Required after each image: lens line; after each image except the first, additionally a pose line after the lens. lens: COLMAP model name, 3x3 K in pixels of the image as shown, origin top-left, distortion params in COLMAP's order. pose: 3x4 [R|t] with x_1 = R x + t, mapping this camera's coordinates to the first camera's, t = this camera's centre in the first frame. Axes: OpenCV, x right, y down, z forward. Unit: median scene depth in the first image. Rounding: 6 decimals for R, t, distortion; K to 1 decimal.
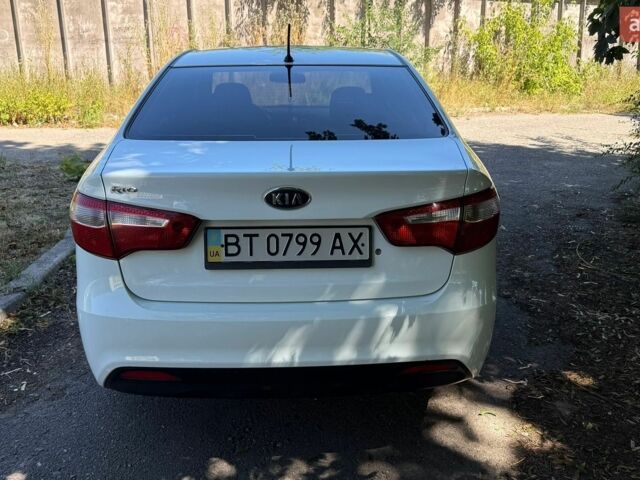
lens RADIAL K [[623.3, 0, 322.3], [0, 623.3, 240.5], [0, 0, 1]] dist [0.017171, 0.000000]
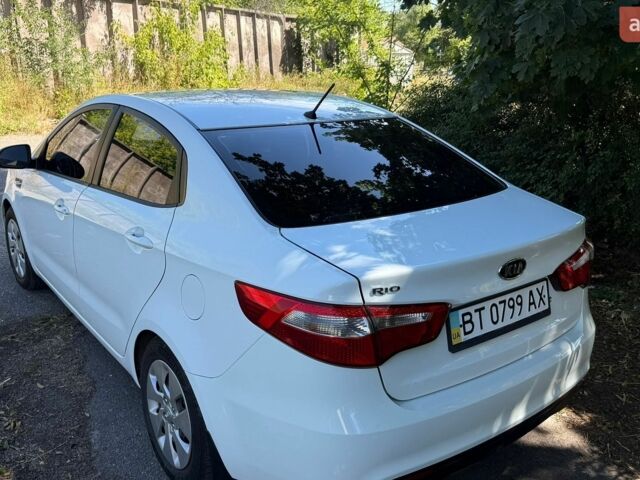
lens RADIAL K [[623.3, 0, 338.3], [0, 623.3, 230.2], [0, 0, 1]] dist [0.017171, 0.000000]
pose [[0.809202, -0.144458, 0.569495, -0.618711], [0.149592, 0.988015, 0.038063, -0.150732], [-0.568168, 0.054392, 0.821113, 0.193274]]
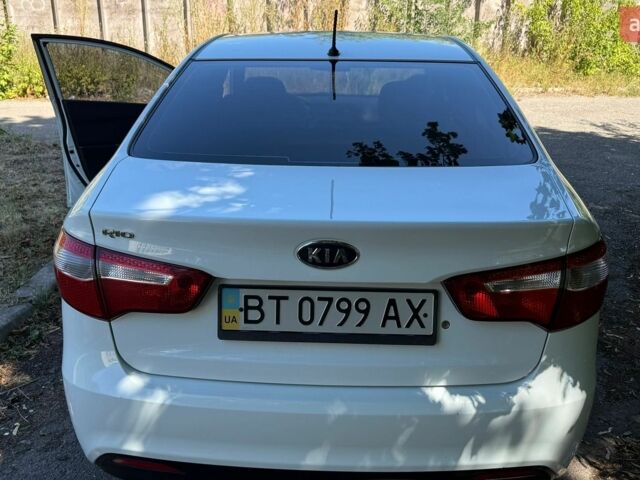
lens RADIAL K [[623.3, 0, 321.6], [0, 623.3, 243.2], [0, 0, 1]] dist [0.017171, 0.000000]
pose [[0.997832, 0.035343, -0.055522, -0.015230], [-0.032699, 0.998320, 0.047839, -0.080083], [0.057119, -0.045920, 0.997311, 0.171714]]
